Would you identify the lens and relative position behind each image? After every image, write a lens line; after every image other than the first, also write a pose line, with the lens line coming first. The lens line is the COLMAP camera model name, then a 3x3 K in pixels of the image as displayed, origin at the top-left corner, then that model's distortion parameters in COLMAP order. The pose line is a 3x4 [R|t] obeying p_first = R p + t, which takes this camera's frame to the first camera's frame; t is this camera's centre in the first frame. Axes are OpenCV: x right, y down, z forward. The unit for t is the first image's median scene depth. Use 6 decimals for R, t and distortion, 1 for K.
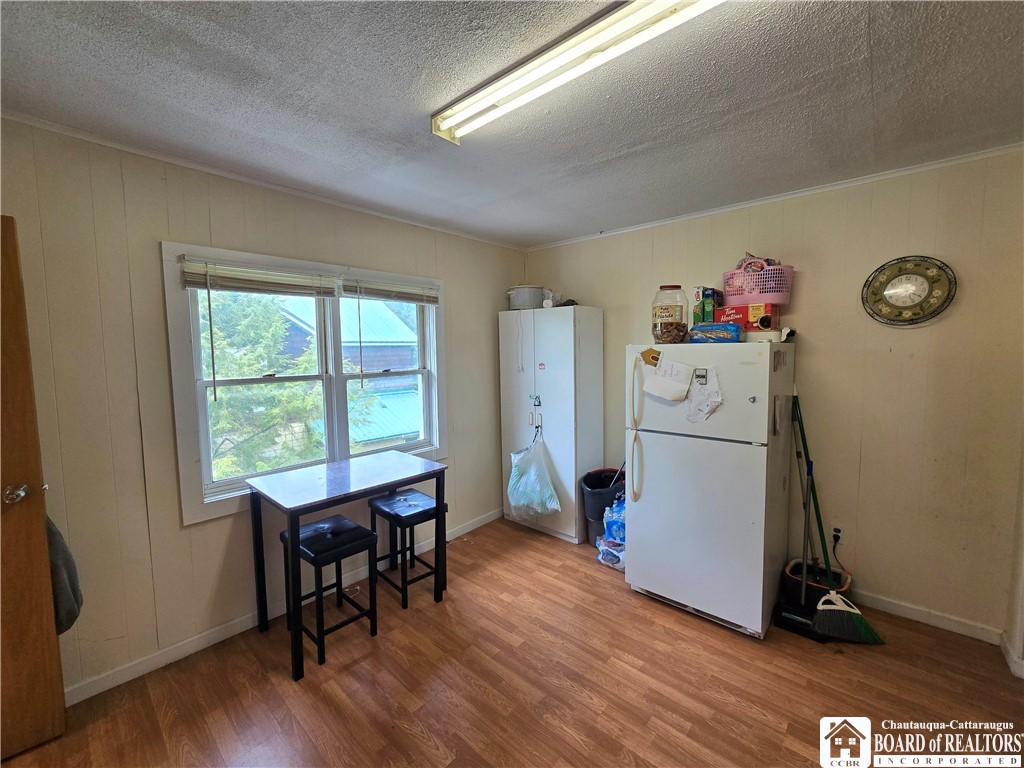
lens RADIAL K [[417.8, 0, 512.0], [0, 417.8, 380.7], [0, 0, 1]] dist [-0.001805, 0.000218]
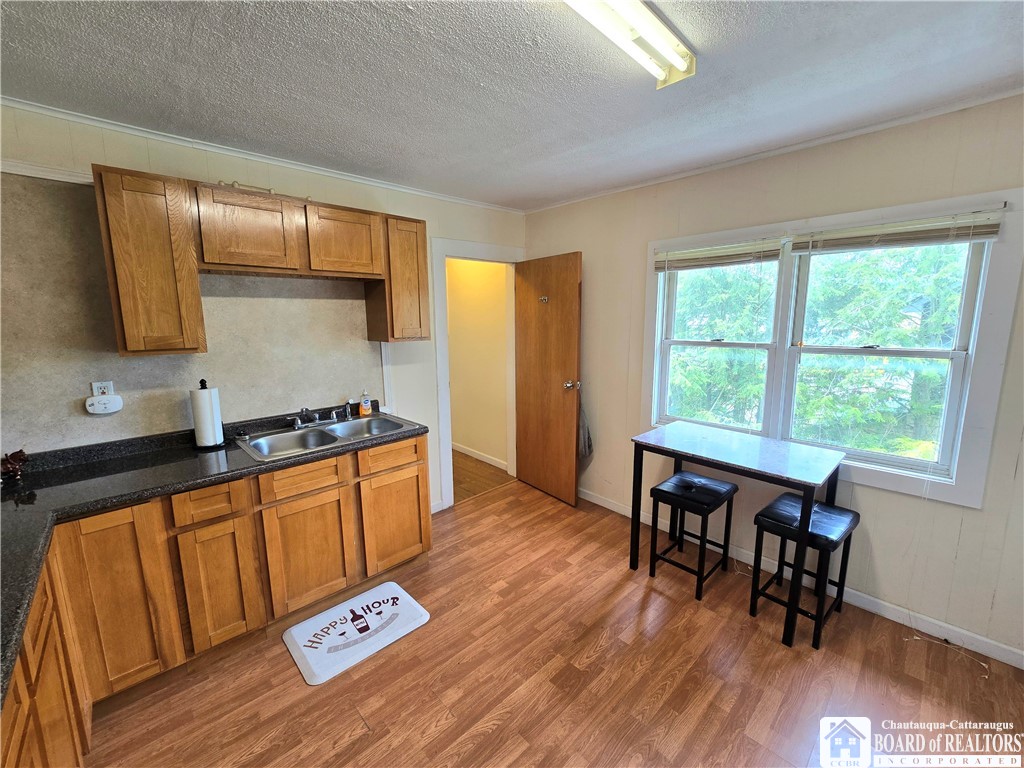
lens RADIAL K [[417.8, 0, 508.1], [0, 417.8, 380.1], [0, 0, 1]] dist [-0.001805, 0.000218]
pose [[-0.081882, 0.157649, -0.984095, 0.677796], [-0.074020, 0.983721, 0.163748, -0.055467], [0.993890, 0.086251, -0.068880, 0.605028]]
